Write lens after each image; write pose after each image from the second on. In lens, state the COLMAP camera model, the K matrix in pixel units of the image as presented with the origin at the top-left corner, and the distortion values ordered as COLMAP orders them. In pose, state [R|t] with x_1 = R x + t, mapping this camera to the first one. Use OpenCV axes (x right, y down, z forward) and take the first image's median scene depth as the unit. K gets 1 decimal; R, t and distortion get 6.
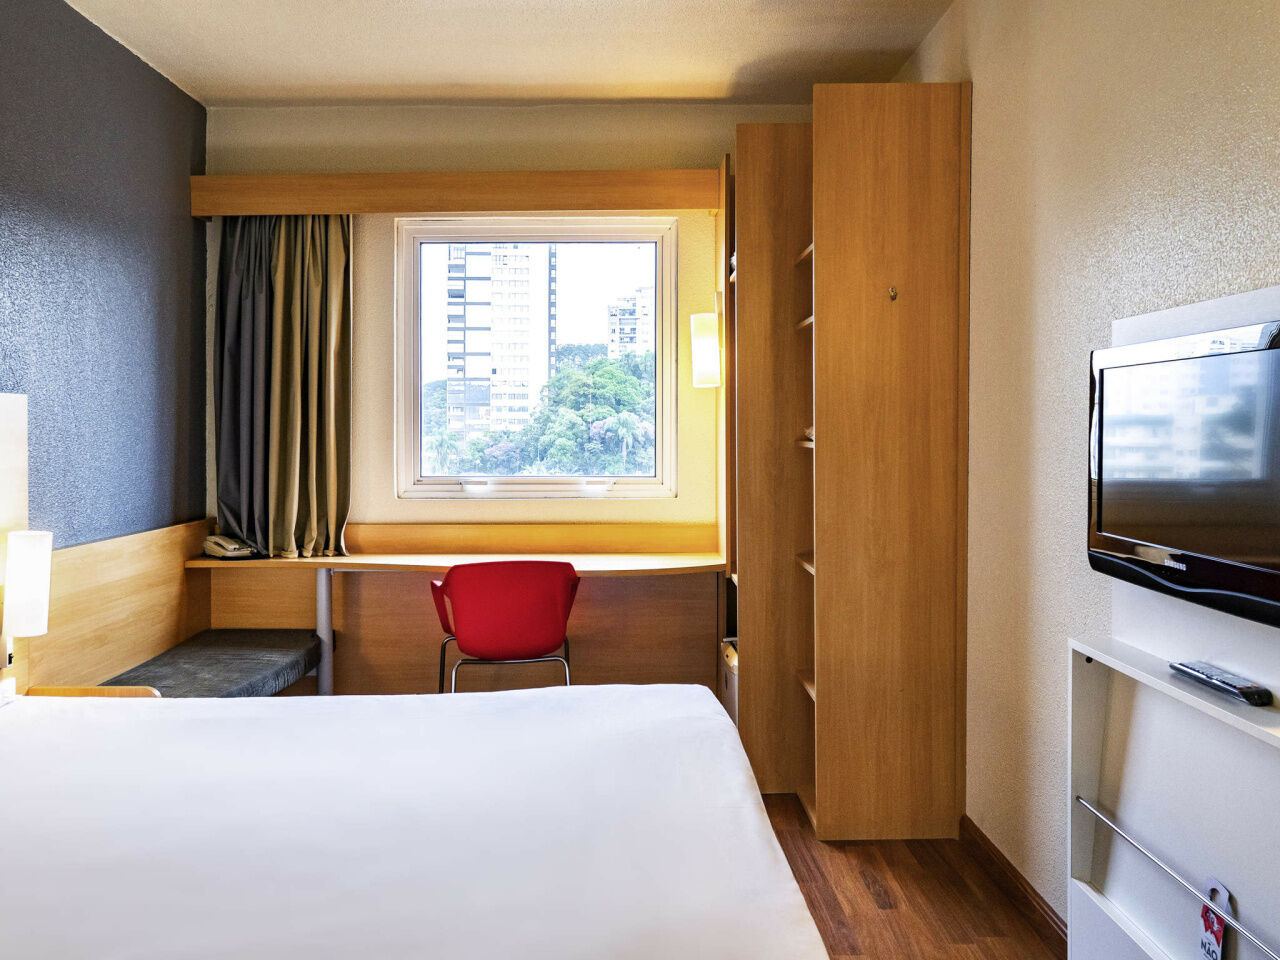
lens RADIAL K [[1091.6, 0, 641.3], [0, 1091.6, 490.5], [0, 0, 1]] dist [-0.045675, 0.085010]
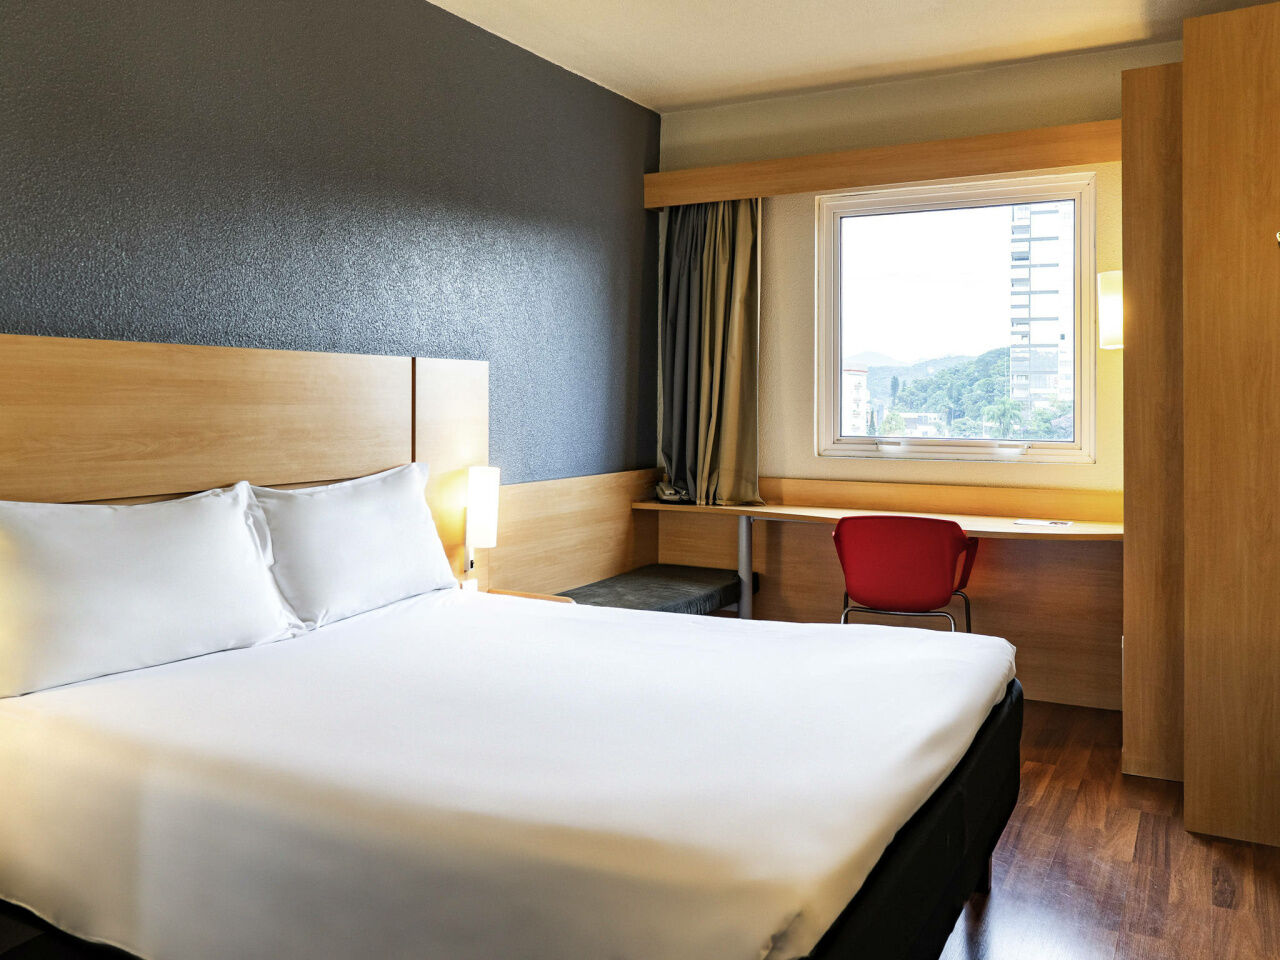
lens RADIAL K [[1091.6, 0, 632.5], [0, 1091.6, 473.9], [0, 0, 1]] dist [-0.045675, 0.085010]
pose [[0.875758, 0.038615, -0.481204, 0.155940], [-0.031883, 0.999246, 0.022160, 0.008058], [0.481697, -0.004065, 0.876329, -0.040310]]
